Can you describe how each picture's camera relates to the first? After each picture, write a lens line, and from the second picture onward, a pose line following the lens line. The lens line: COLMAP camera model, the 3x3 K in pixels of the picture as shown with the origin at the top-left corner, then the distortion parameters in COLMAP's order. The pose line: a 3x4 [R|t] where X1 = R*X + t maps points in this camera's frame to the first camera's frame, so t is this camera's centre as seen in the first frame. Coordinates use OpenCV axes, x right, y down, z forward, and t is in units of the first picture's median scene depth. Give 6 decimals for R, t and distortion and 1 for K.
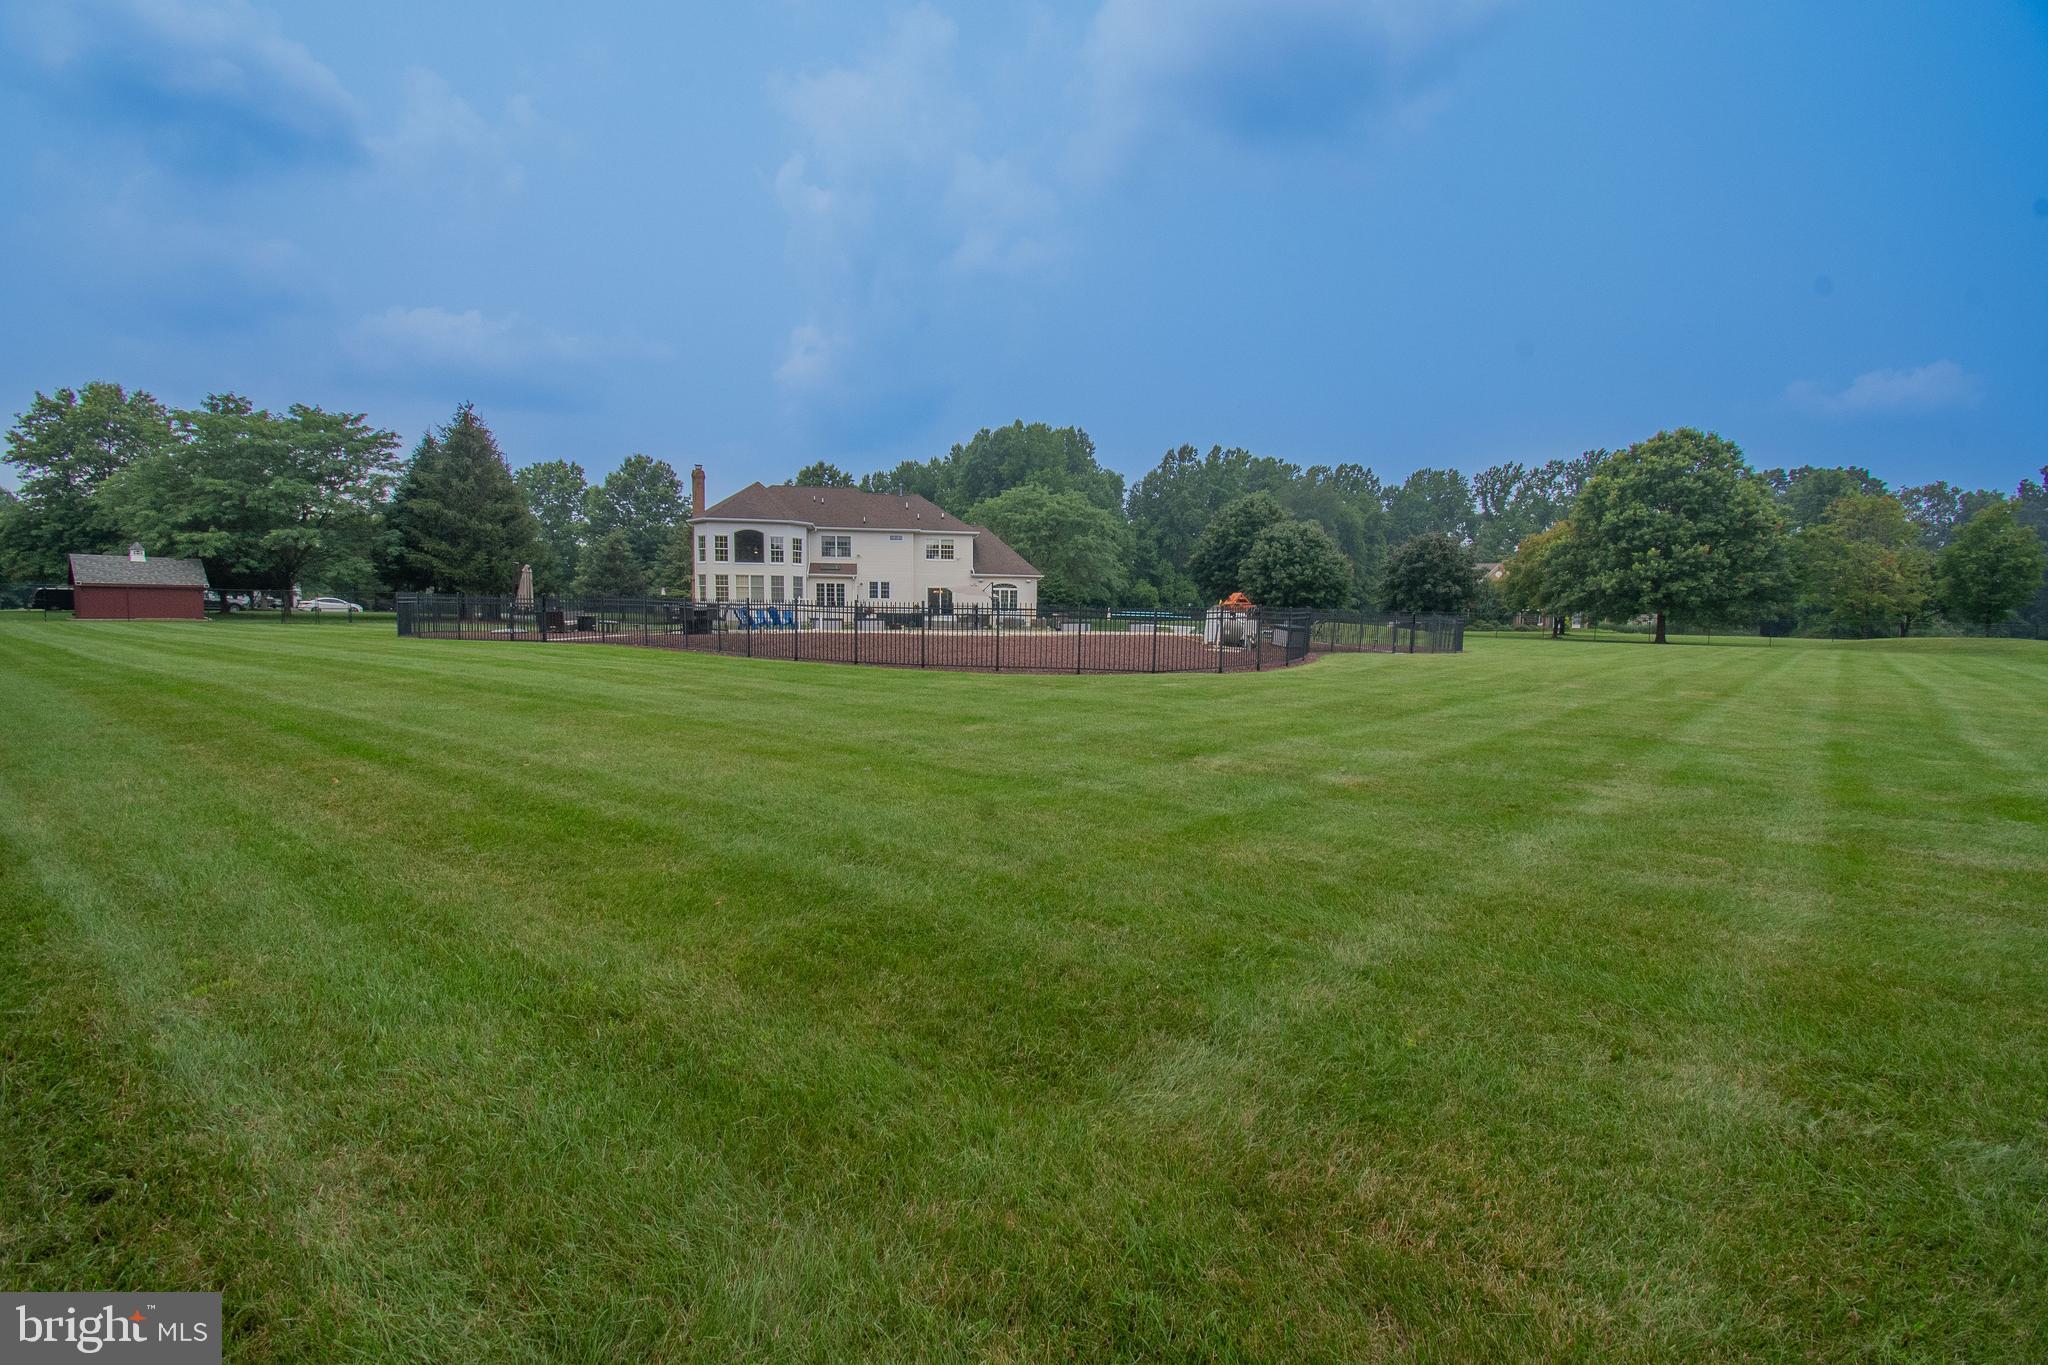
lens RADIAL K [[900.4, 0, 1024.0], [0, 900.4, 682.5], [0, 0, 1]] dist [0.002791, -0.000110]
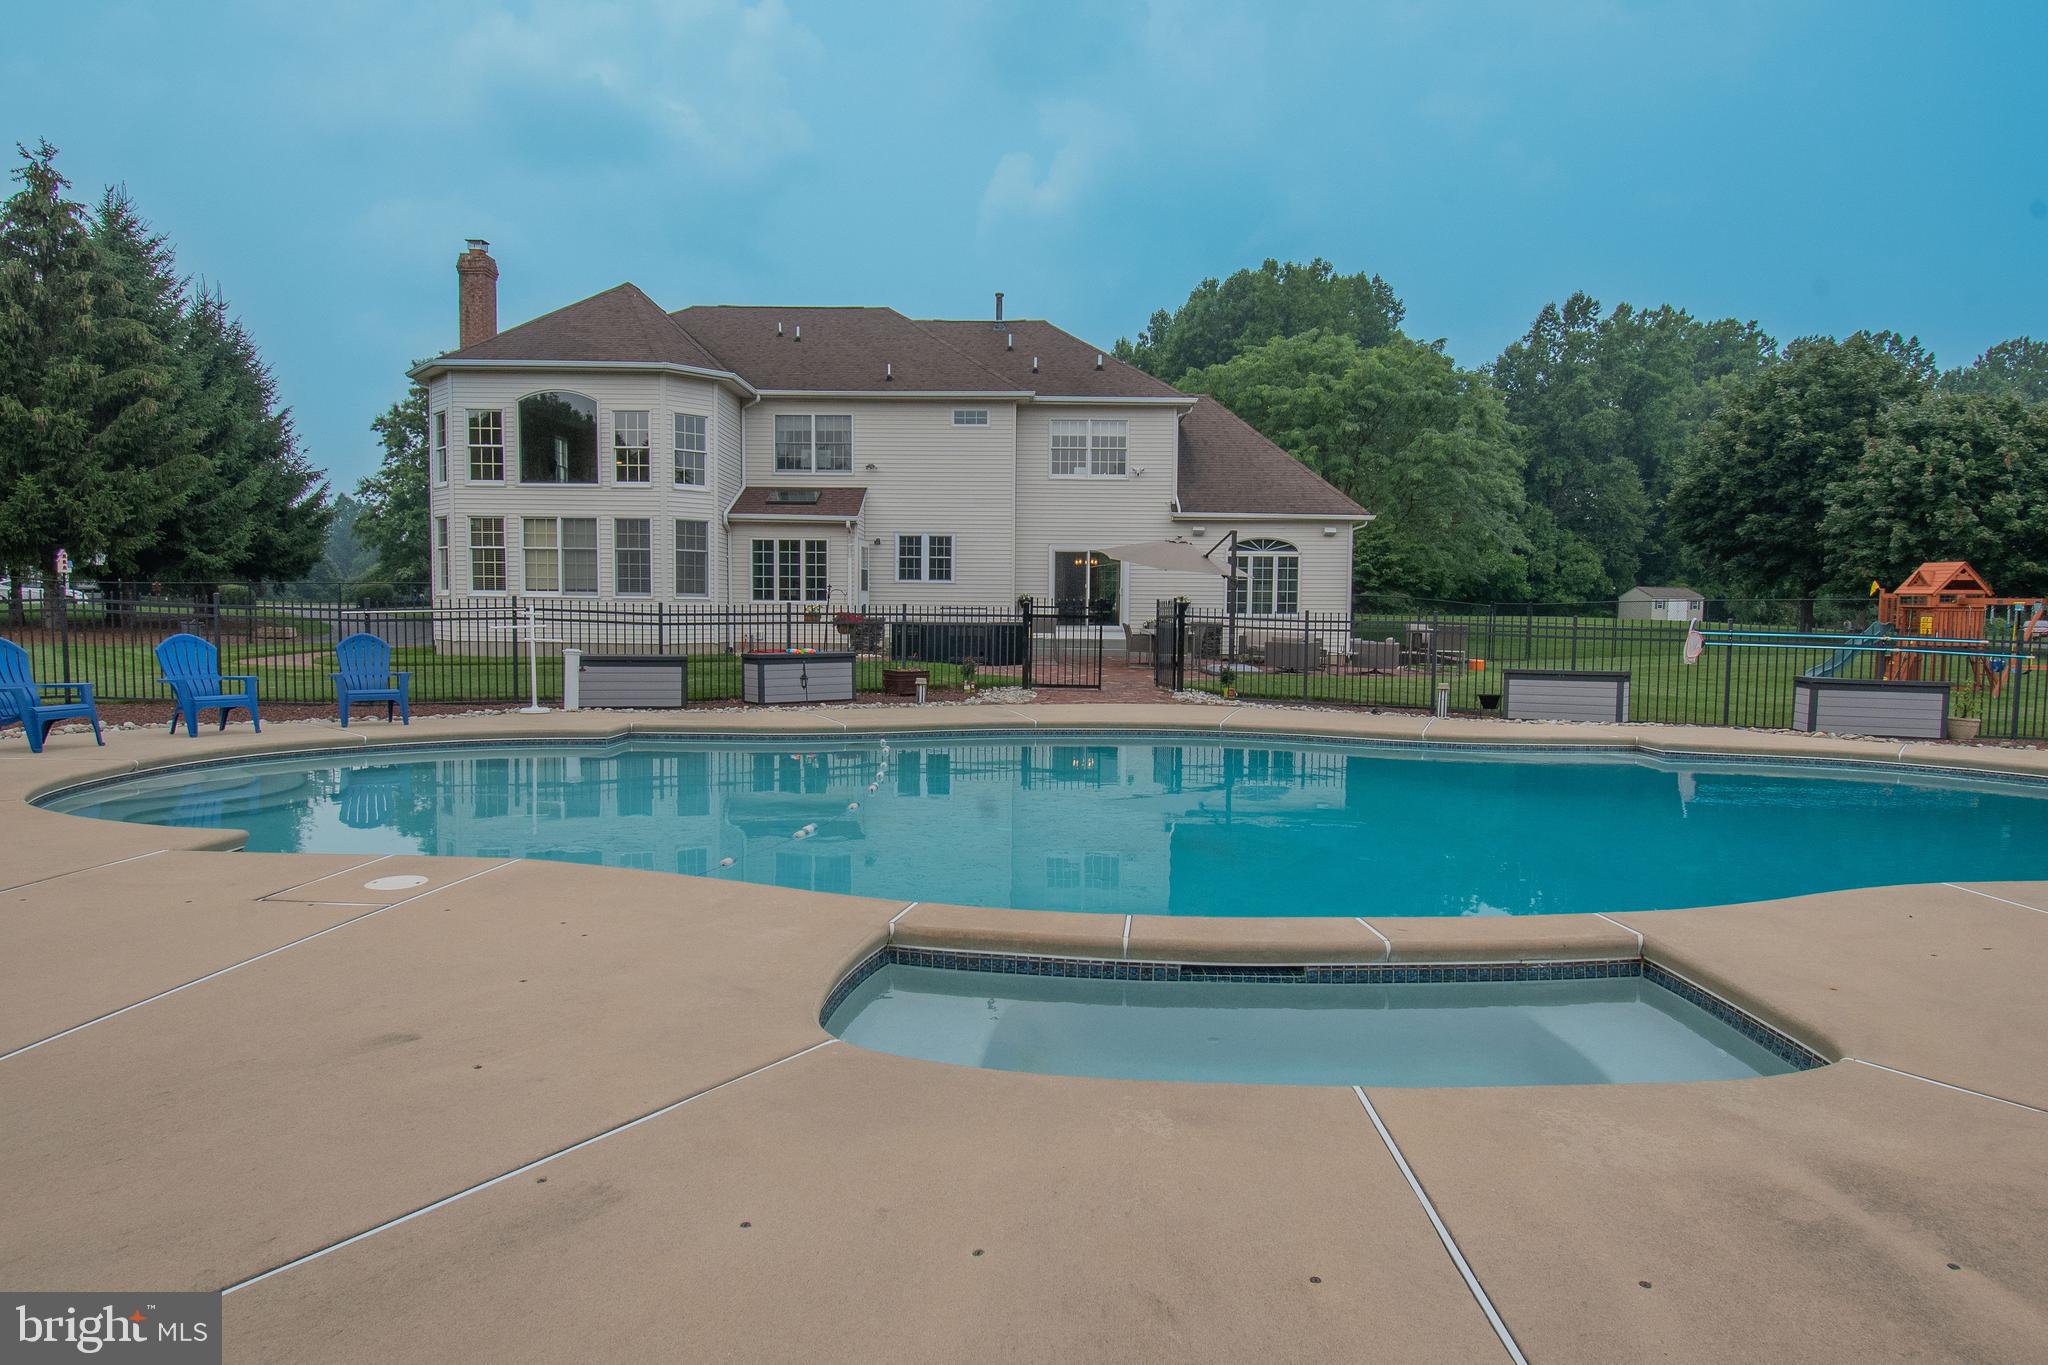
lens RADIAL K [[1215.7, 0, 1024.0], [0, 1215.7, 682.5], [0, 0, 1]] dist [0.003543, -0.017019]
pose [[0.982283, 0.014367, -0.186850, -0.020063], [-0.015265, 0.999878, -0.003366, -0.040271], [0.186778, 0.006159, 0.982383, 0.414410]]
